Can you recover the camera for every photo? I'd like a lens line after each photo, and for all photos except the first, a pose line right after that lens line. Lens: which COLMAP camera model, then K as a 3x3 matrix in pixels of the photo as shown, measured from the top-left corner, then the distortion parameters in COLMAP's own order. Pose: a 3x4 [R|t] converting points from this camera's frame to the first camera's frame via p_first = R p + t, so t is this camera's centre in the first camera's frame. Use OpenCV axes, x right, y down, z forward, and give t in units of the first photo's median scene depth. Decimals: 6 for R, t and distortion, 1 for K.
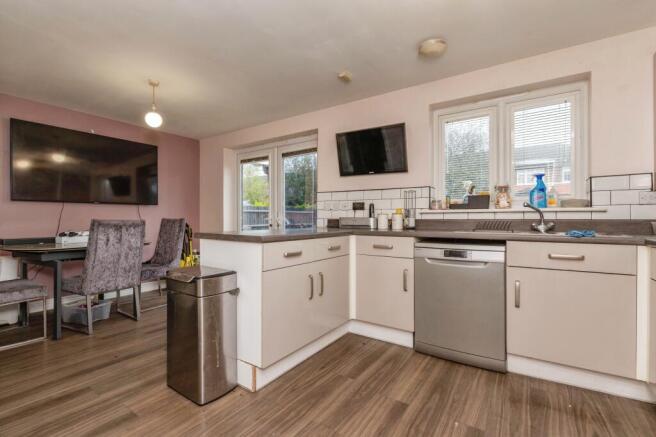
lens RADIAL K [[304.2, 0, 326.8], [0, 304.2, 218.4], [0, 0, 1]] dist [-0.000606, -0.000147]
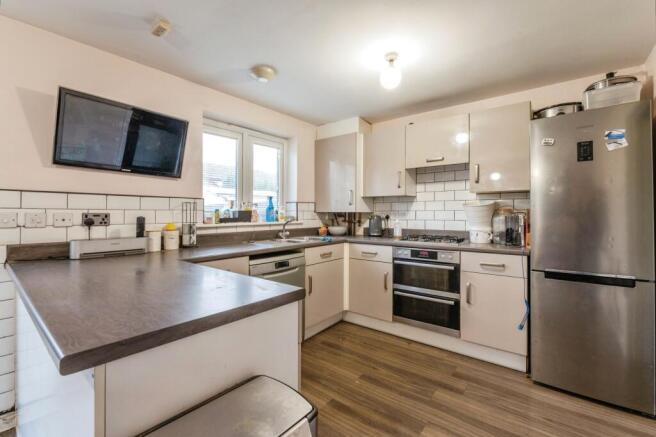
lens RADIAL K [[289.4, 0, 326.7], [0, 289.4, 212.0], [0, 0, 1]] dist [0.001751, 0.001047]
pose [[0.087556, 0.009308, 0.996116, -0.513871], [0.004512, 0.999942, -0.009740, -0.055347], [-0.996149, 0.005347, 0.087509, 0.563545]]
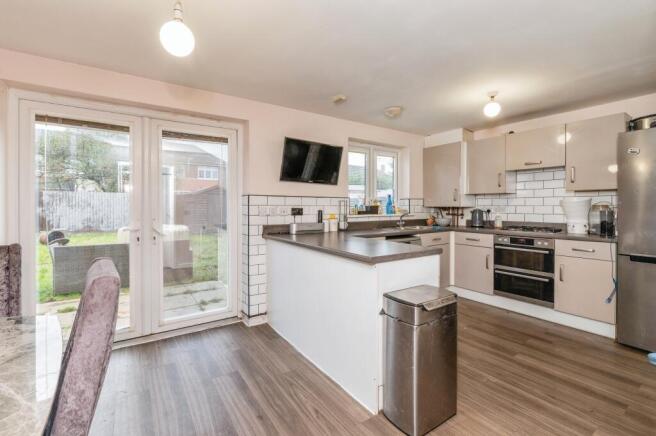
lens RADIAL K [[289.4, 0, 333.9], [0, 289.4, 205.3], [0, 0, 1]] dist [0.001751, 0.001047]
pose [[0.360076, 0.007127, 0.932896, -0.899410], [0.002562, 0.999959, -0.008629, -0.061480], [-0.932919, 0.005497, 0.360043, 0.615014]]
